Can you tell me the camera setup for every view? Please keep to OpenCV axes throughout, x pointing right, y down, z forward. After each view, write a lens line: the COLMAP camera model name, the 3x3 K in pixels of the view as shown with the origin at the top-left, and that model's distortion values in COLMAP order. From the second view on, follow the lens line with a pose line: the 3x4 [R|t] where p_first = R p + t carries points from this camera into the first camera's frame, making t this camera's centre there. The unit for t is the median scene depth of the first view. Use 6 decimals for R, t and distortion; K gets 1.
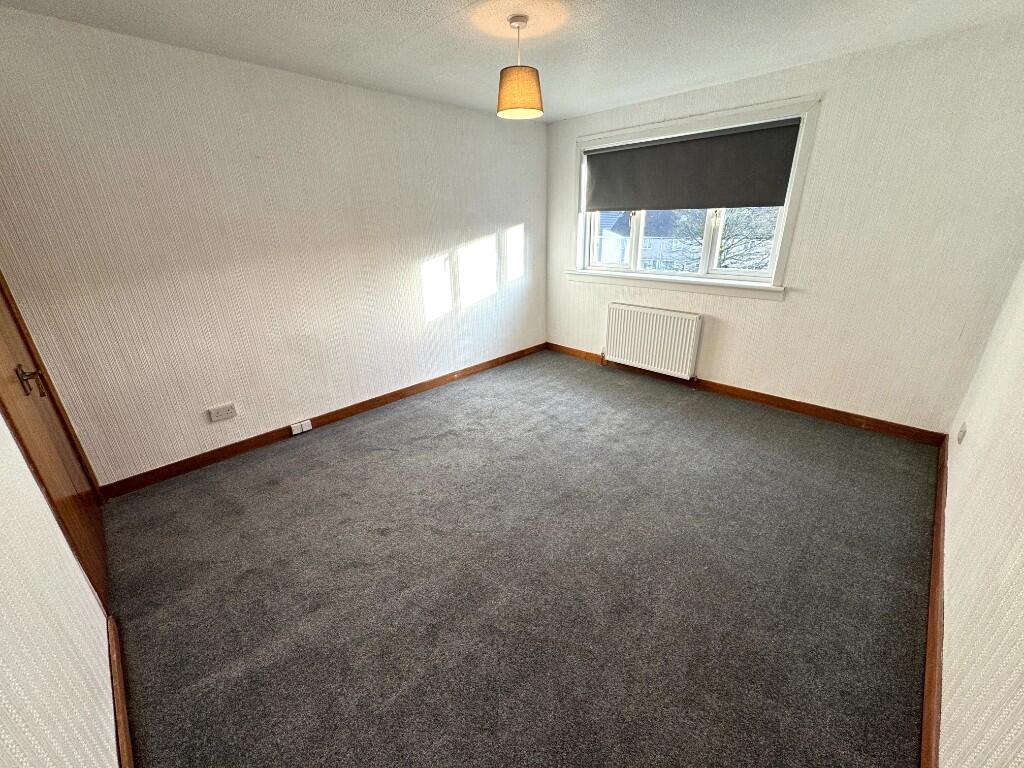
lens RADIAL K [[409.5, 0, 512.0], [0, 409.5, 384.0], [0, 0, 1]] dist [-0.002549, -0.000206]
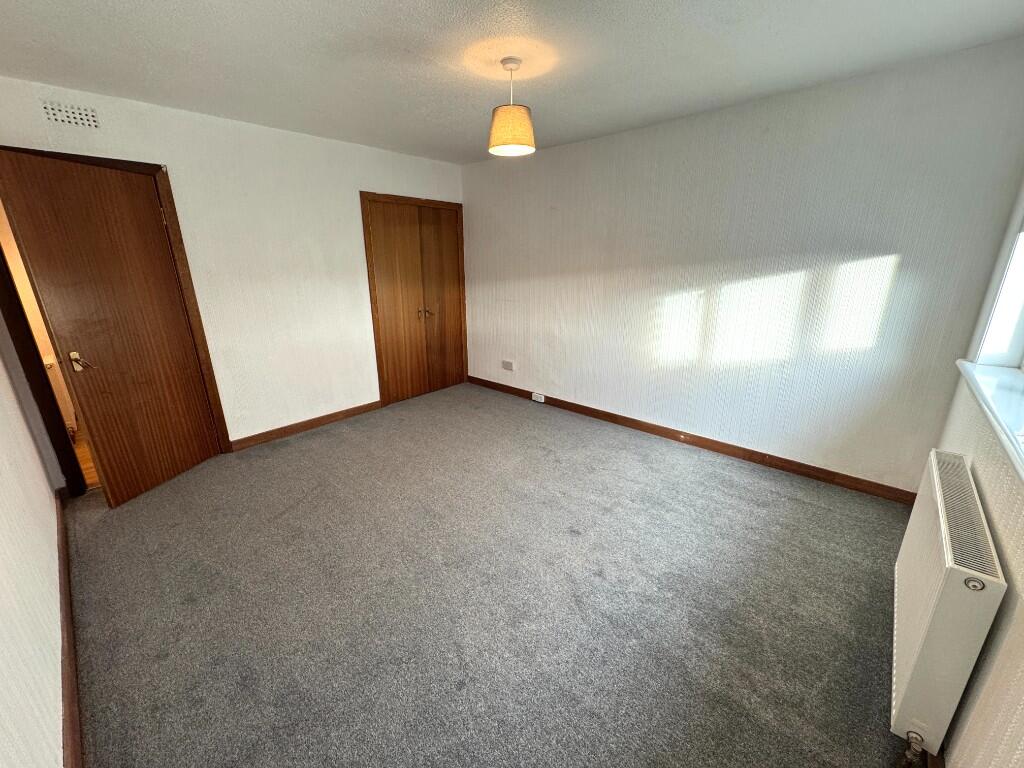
lens RADIAL K [[405.6, 0, 509.8], [0, 405.6, 385.2], [0, 0, 1]] dist [0.000115, -0.000109]
pose [[0.045562, 0.325132, -0.944570, 0.761588], [-0.357780, 0.888139, 0.288450, -0.292243], [0.932694, 0.324806, 0.156791, 0.683876]]
